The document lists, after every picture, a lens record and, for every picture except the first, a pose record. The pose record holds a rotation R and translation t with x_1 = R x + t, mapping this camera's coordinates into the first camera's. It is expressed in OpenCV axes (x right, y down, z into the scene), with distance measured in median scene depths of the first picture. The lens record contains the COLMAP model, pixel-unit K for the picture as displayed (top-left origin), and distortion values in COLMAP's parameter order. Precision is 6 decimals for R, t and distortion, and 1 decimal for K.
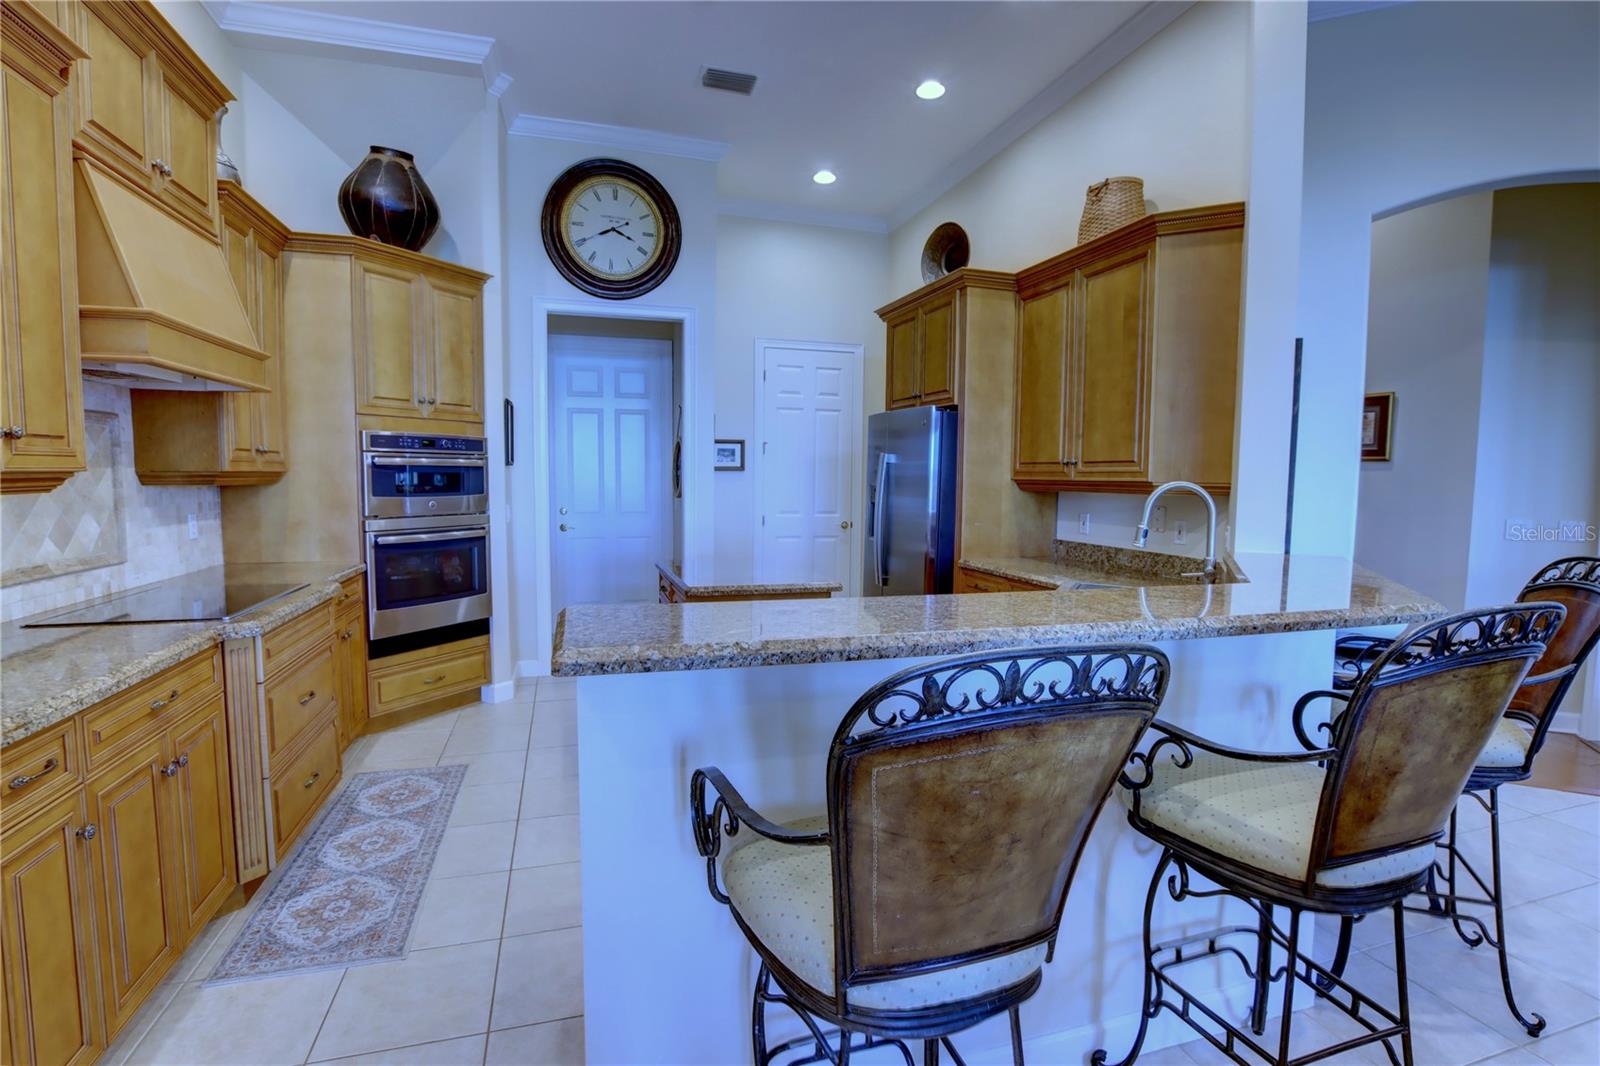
lens RADIAL K [[764.9, 0, 808.5], [0, 764.9, 534.5], [0, 0, 1]] dist [-0.019999, -0.000673]
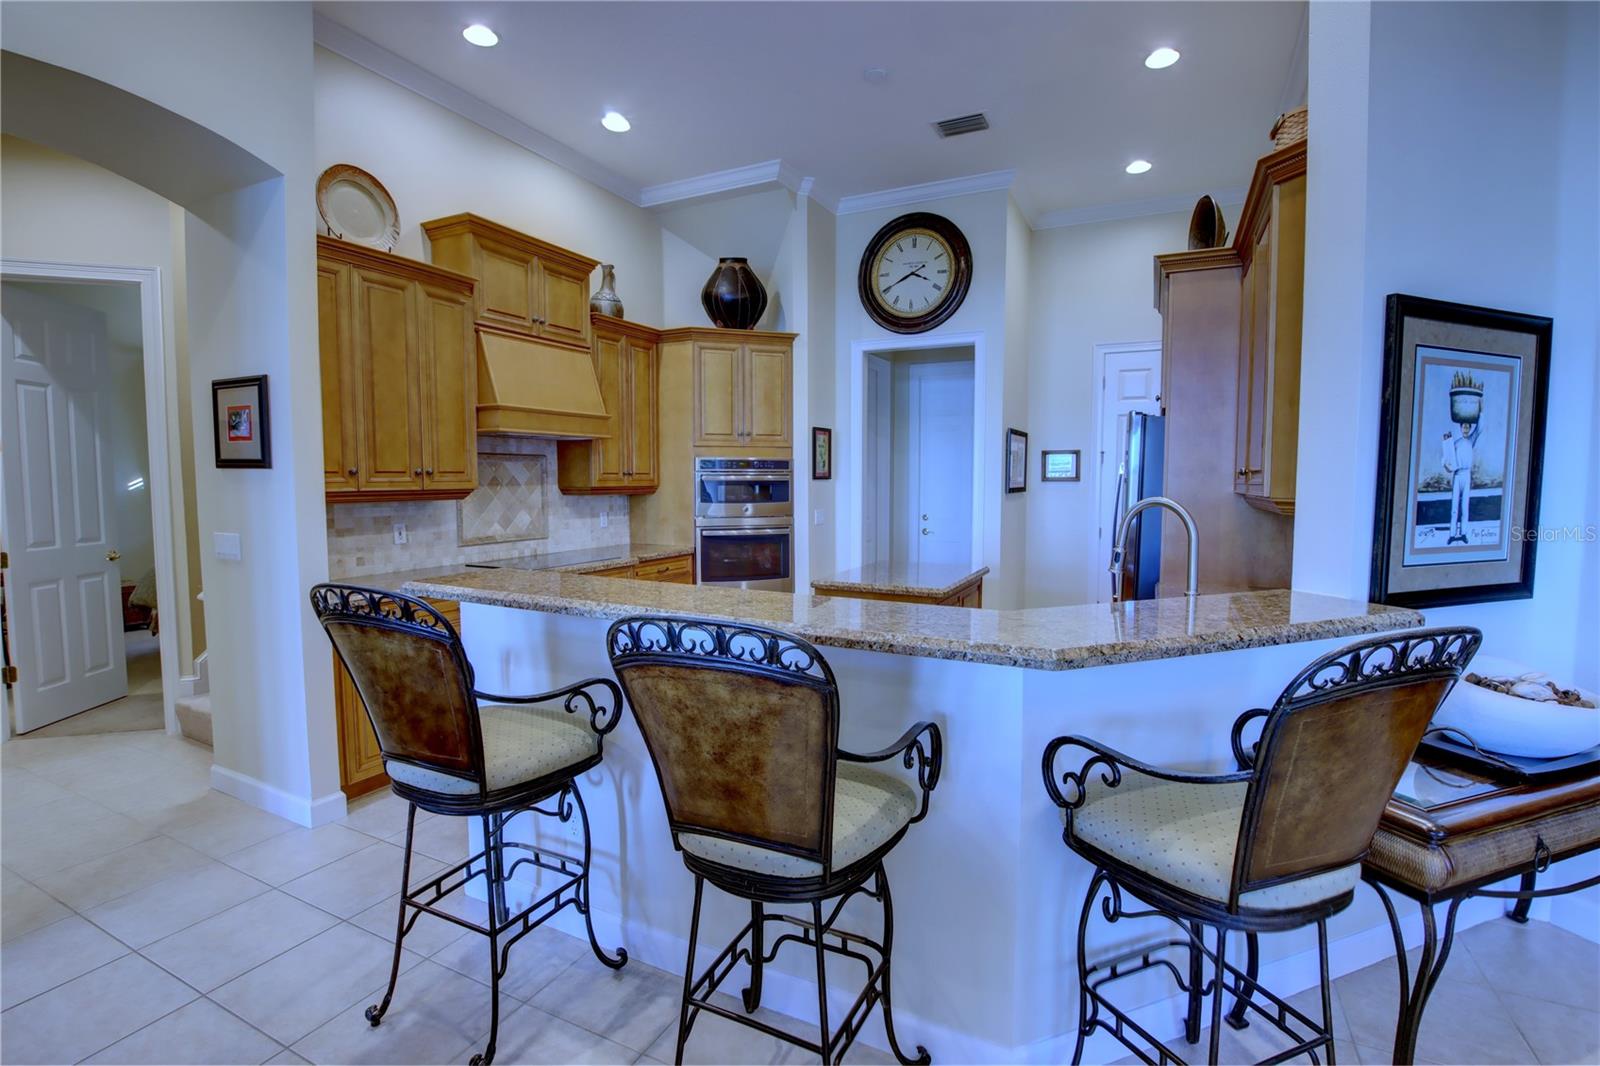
lens RADIAL K [[764.9, 0, 805.6], [0, 764.9, 532.9], [0, 0, 1]] dist [-0.019999, -0.000673]
pose [[0.718210, 0.041196, -0.694606, 0.584621], [-0.047714, 0.998812, 0.009903, -0.016587], [0.694189, 0.026030, 0.719322, 0.088371]]
